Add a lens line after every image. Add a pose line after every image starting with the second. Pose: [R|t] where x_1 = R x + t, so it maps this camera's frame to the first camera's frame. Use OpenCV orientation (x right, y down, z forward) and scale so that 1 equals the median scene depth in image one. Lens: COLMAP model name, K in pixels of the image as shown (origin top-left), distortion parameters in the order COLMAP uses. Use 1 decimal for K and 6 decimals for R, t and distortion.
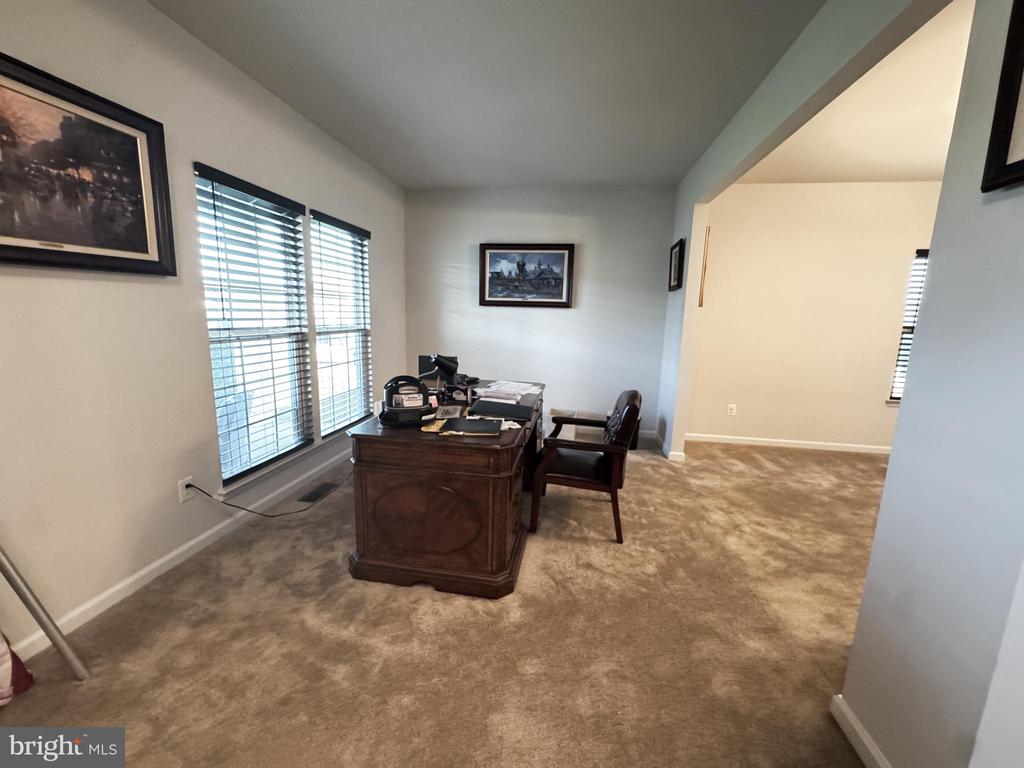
lens RADIAL K [[413.4, 0, 510.0], [0, 413.4, 385.0], [0, 0, 1]] dist [-0.000234, -0.000590]
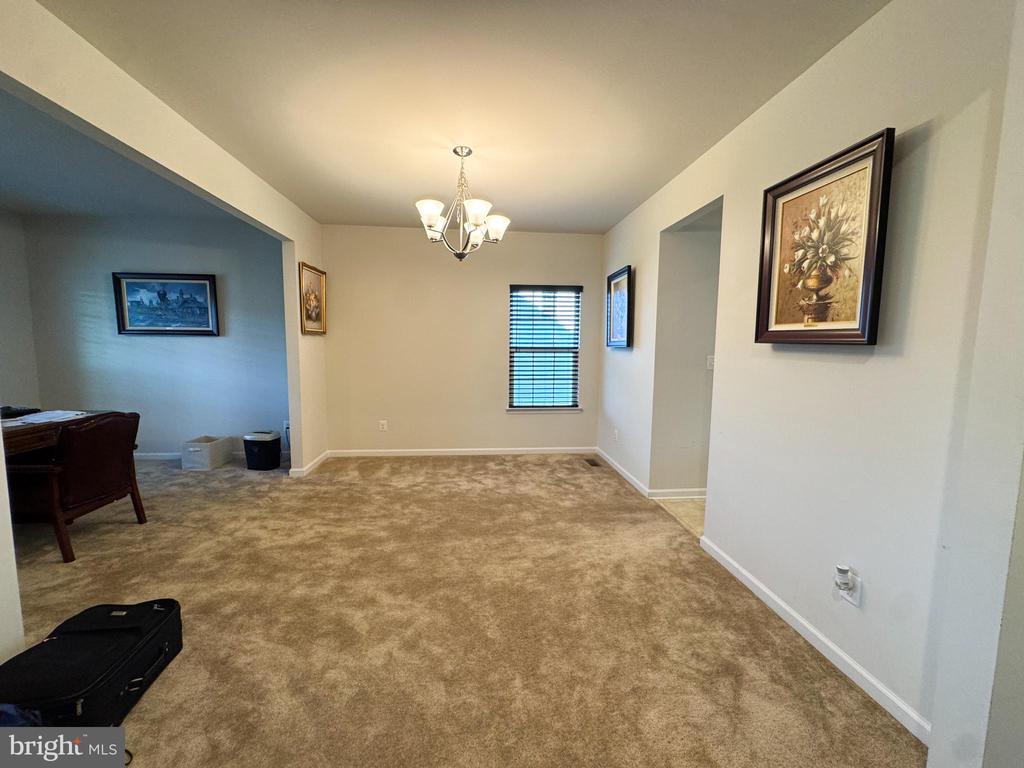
lens RADIAL K [[413.4, 0, 508.9], [0, 413.4, 381.8], [0, 0, 1]] dist [-0.000234, -0.000590]
pose [[0.971365, -0.040471, 0.234118, 0.607646], [0.057593, 0.996105, -0.066762, 0.037506], [-0.230504, 0.078334, 0.969913, -0.153112]]
